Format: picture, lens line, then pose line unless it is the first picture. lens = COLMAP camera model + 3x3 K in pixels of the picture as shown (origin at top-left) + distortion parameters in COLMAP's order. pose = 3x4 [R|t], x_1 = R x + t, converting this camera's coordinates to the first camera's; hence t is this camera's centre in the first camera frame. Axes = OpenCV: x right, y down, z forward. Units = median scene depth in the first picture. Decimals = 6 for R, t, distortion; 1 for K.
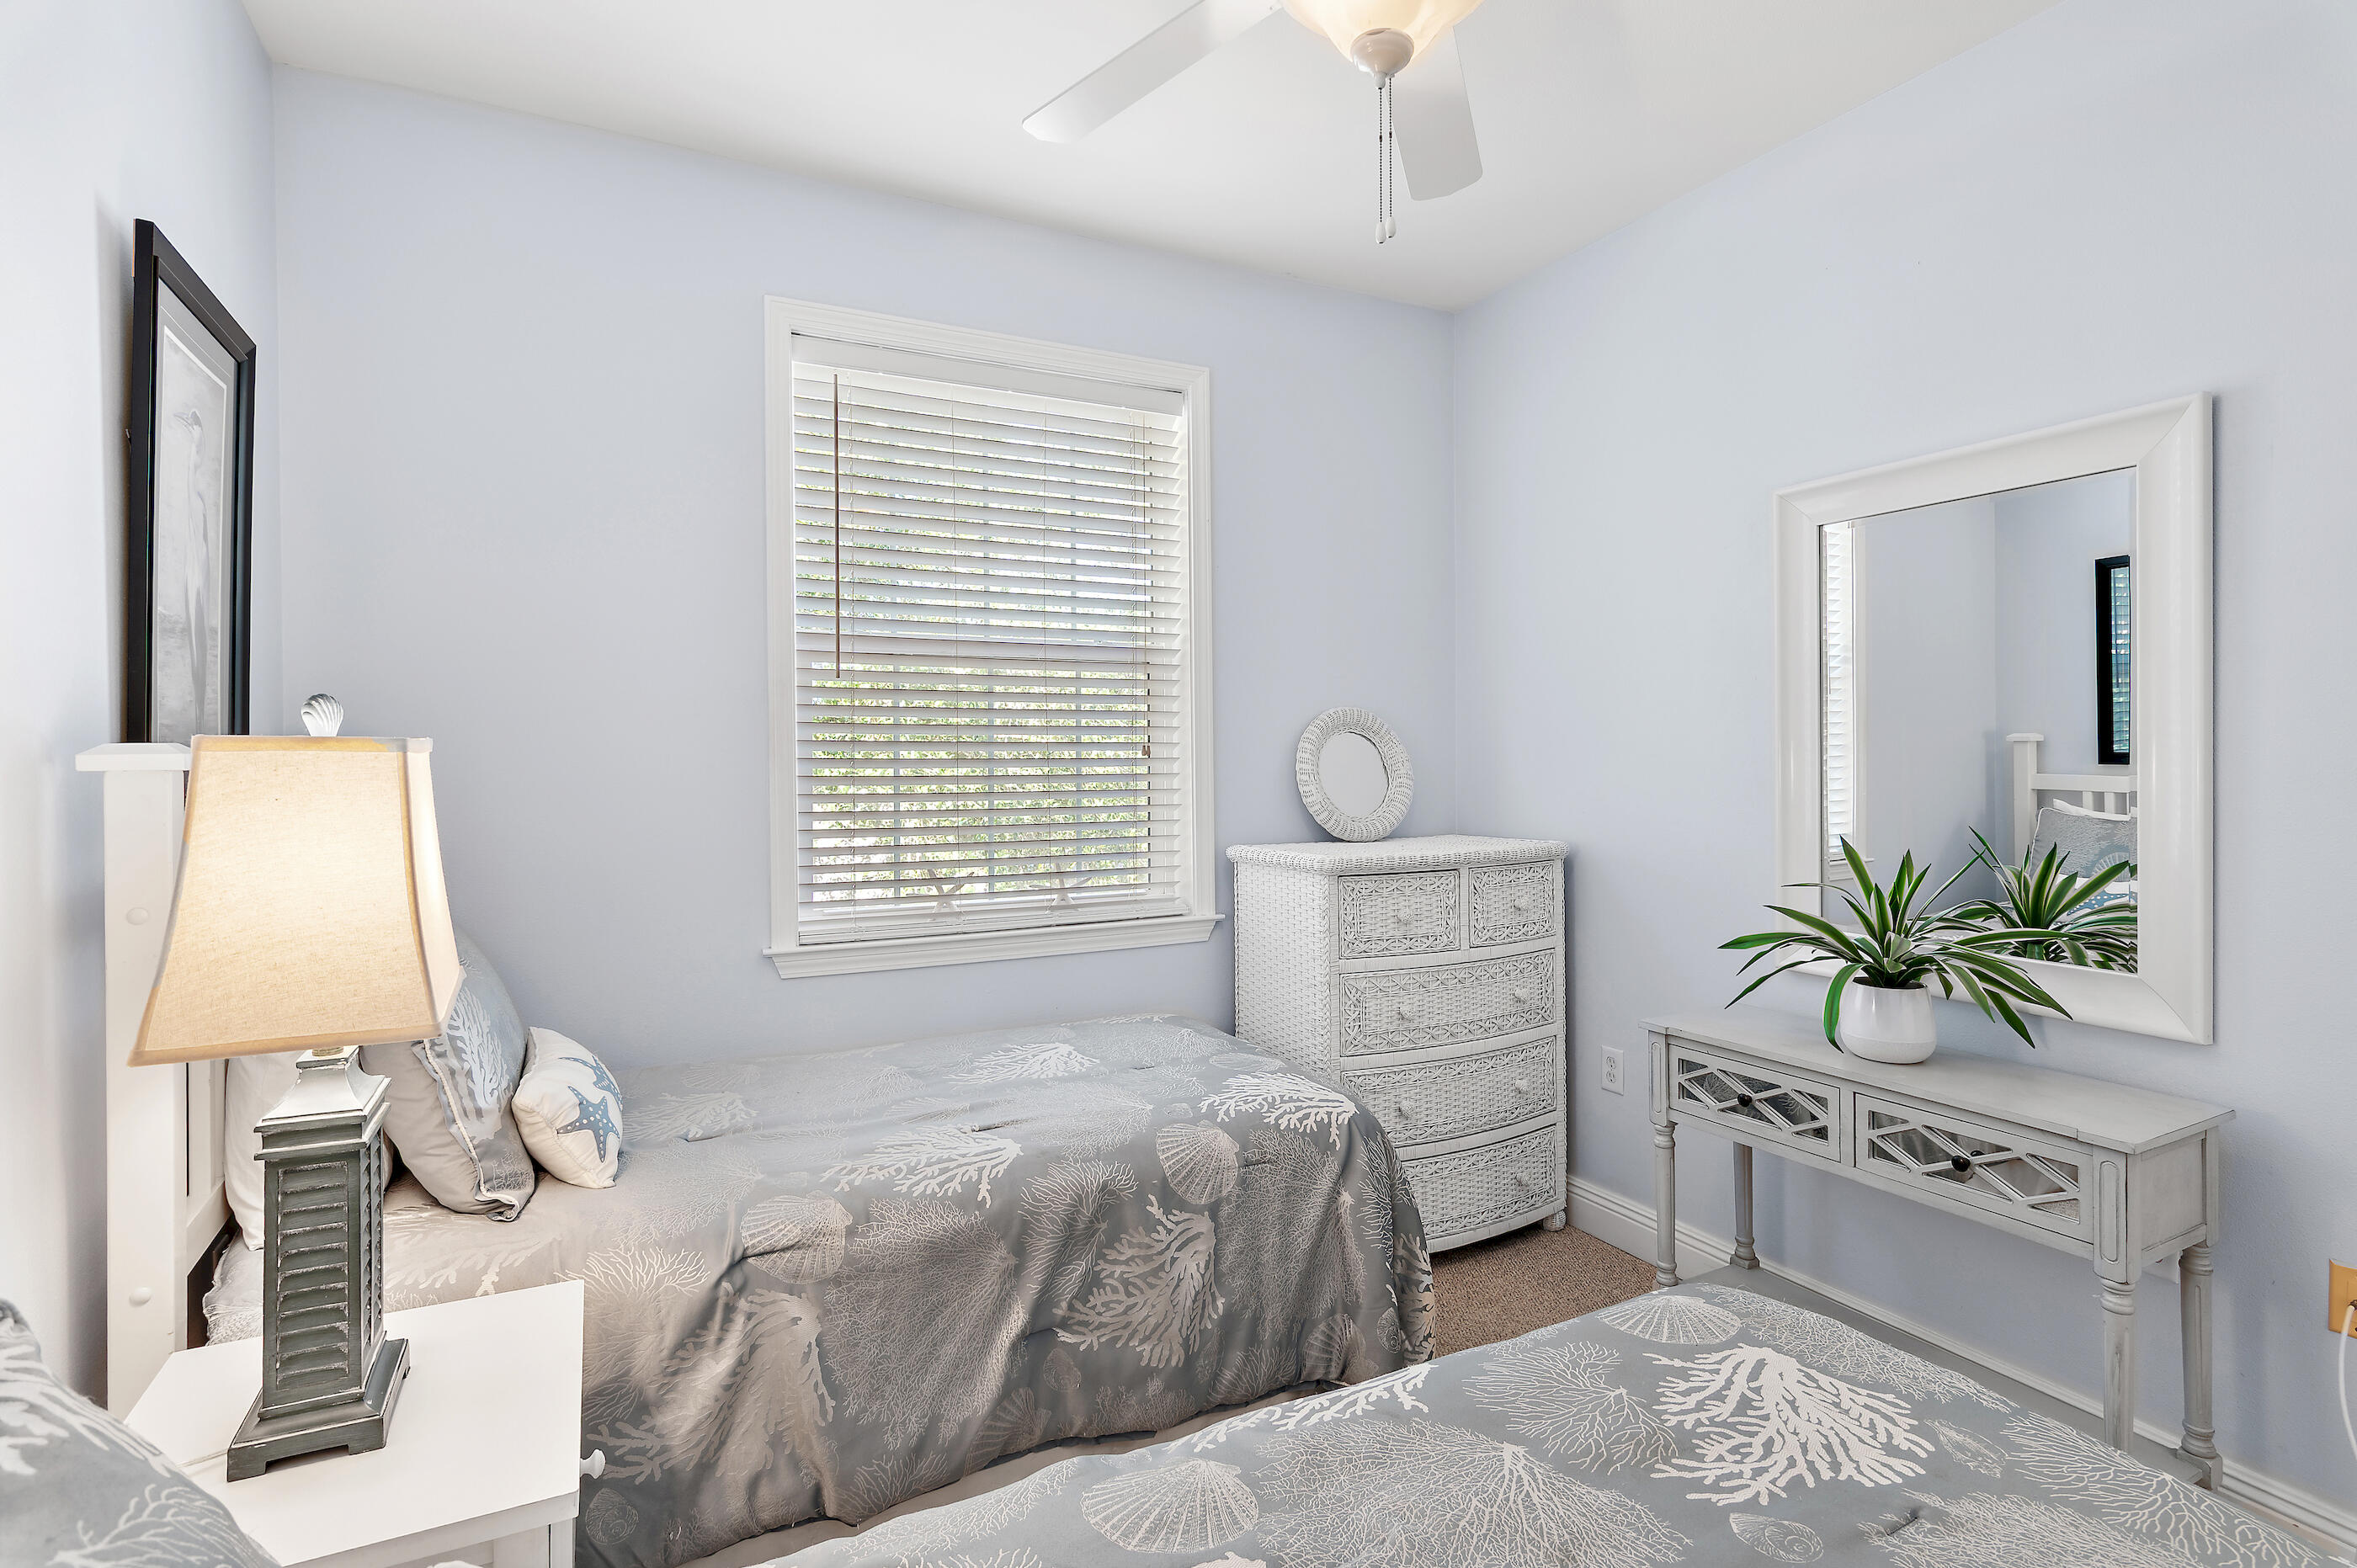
lens RADIAL K [[1150.9, 0, 1176.9], [0, 1150.9, 772.0], [0, 0, 1]] dist [0.002460, -0.000098]
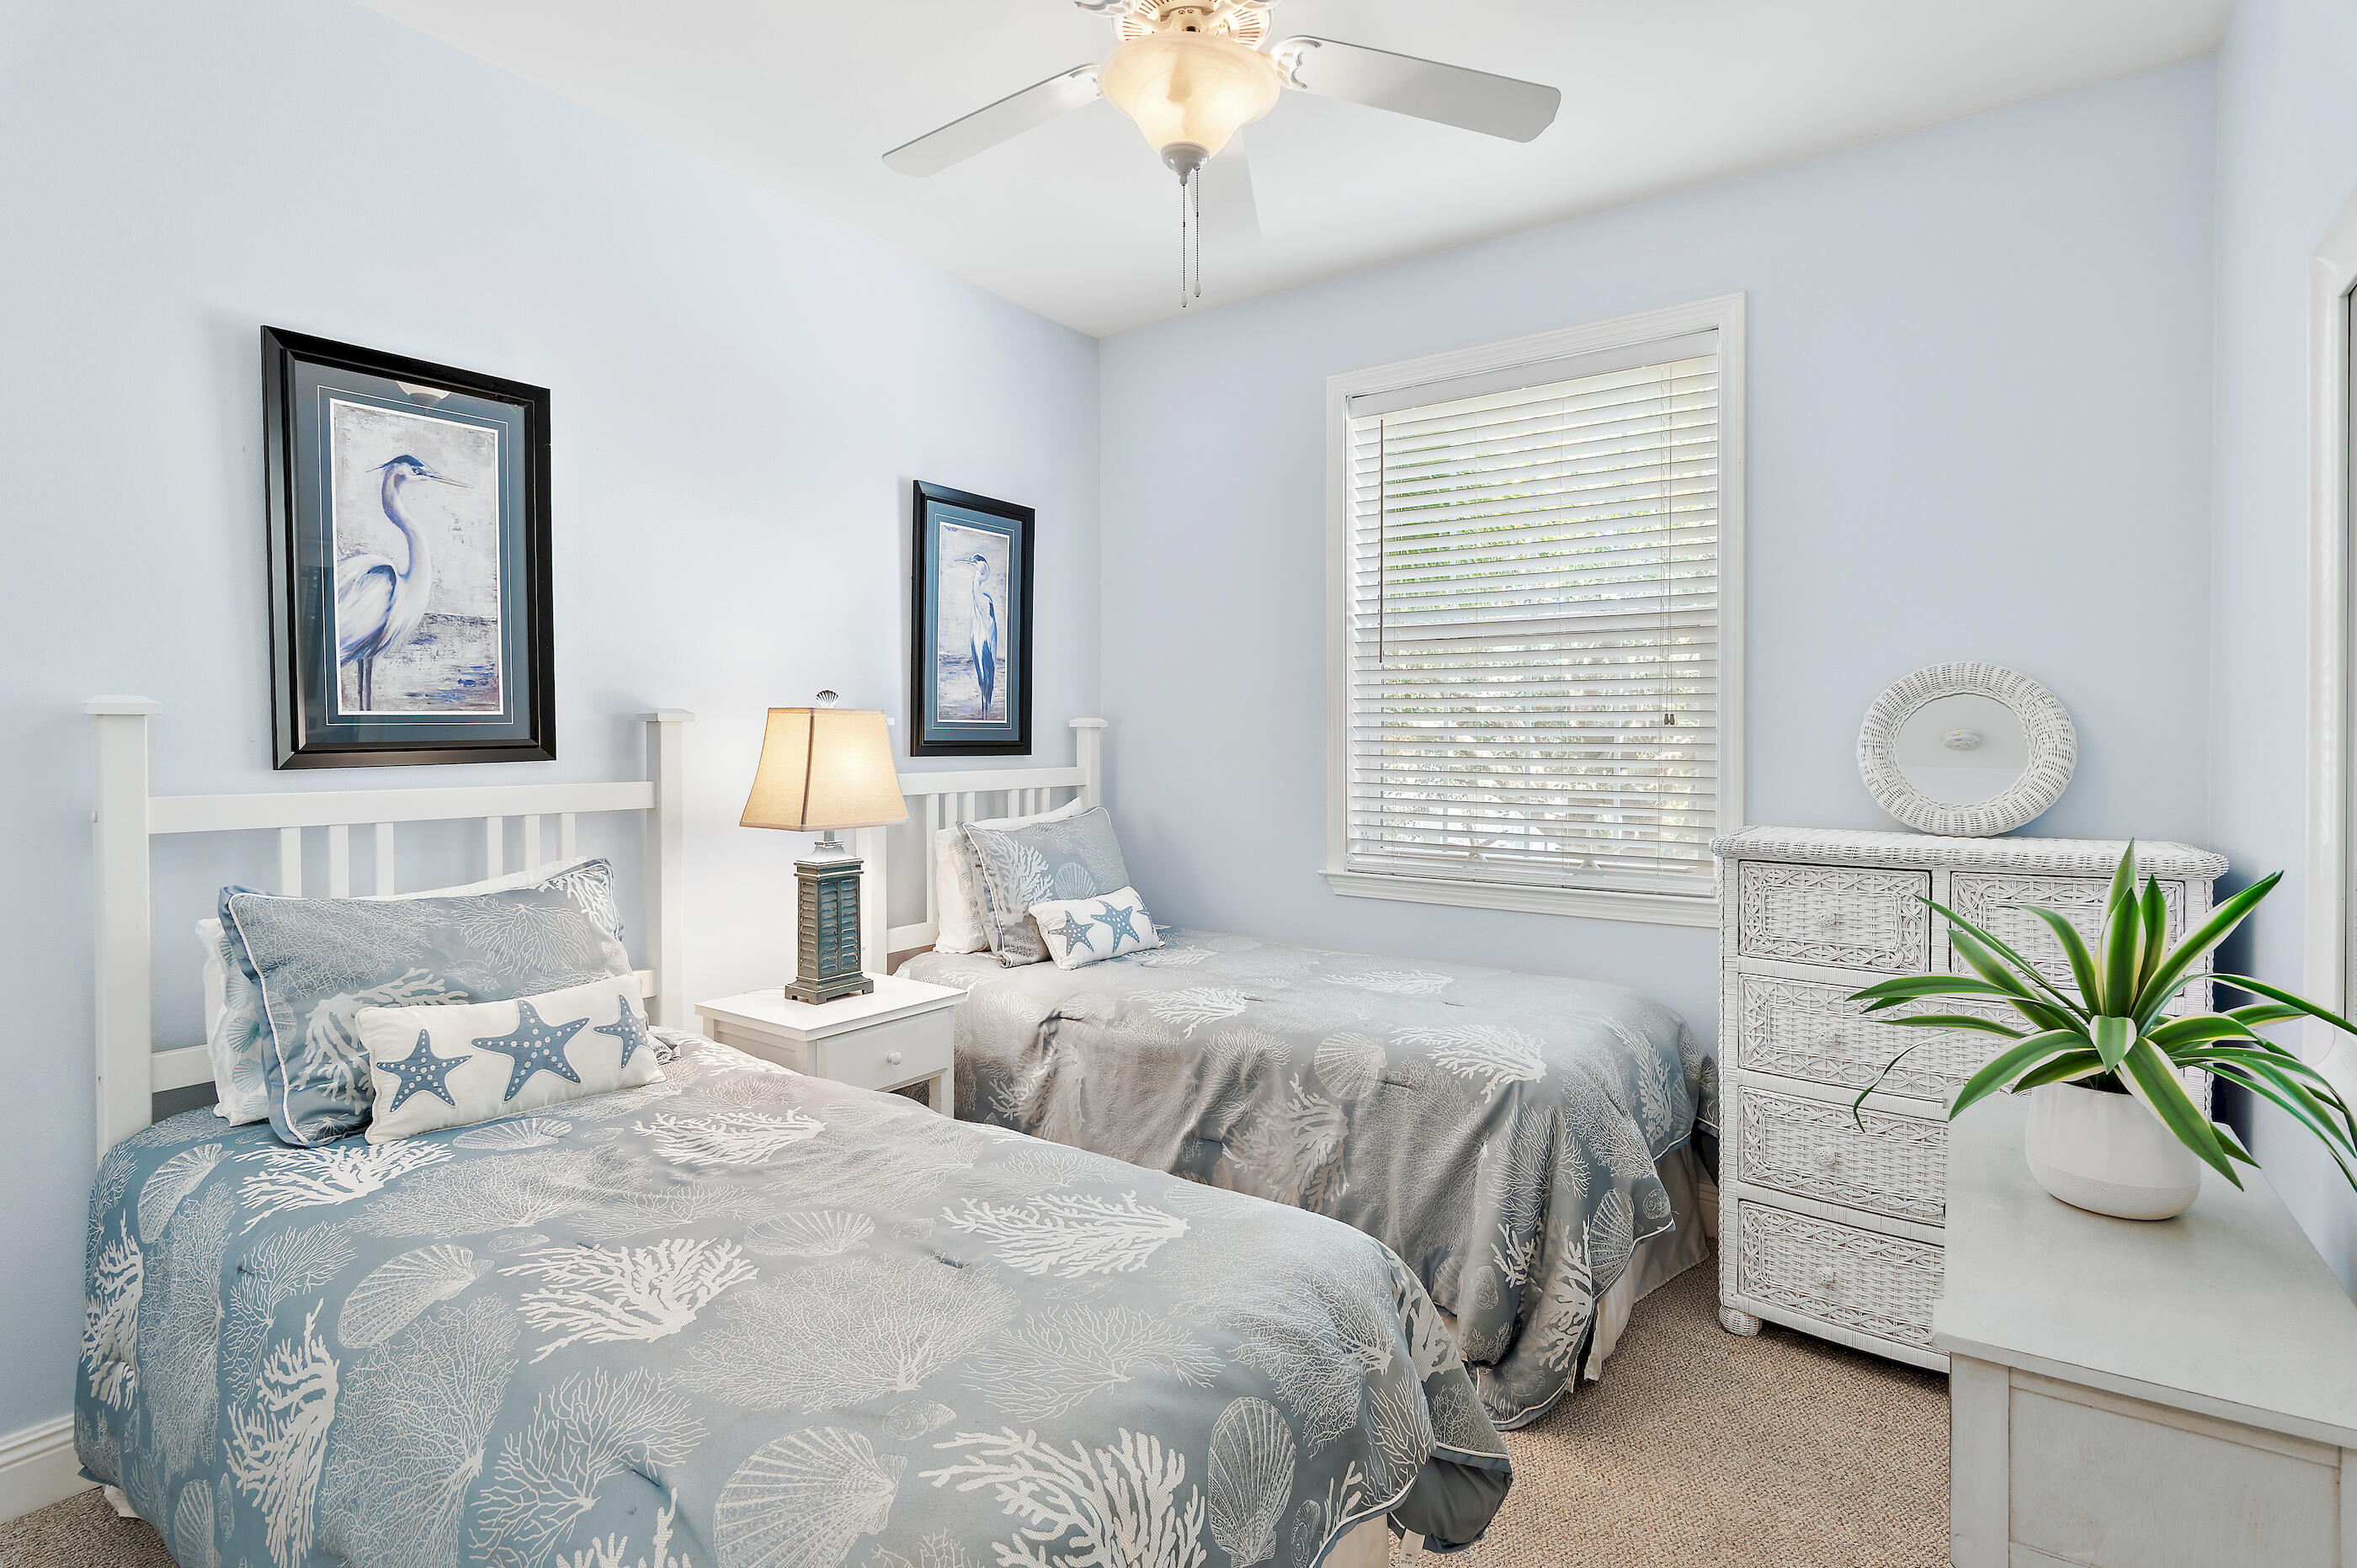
lens RADIAL K [[1150.9, 0, 1176.9], [0, 1150.9, 772.0], [0, 0, 1]] dist [0.002460, -0.000098]
pose [[0.474847, 0.032316, -0.879475, 1.021417], [-0.022197, 0.999447, 0.024740, 0.017410], [0.879788, 0.007774, 0.475302, 0.307785]]
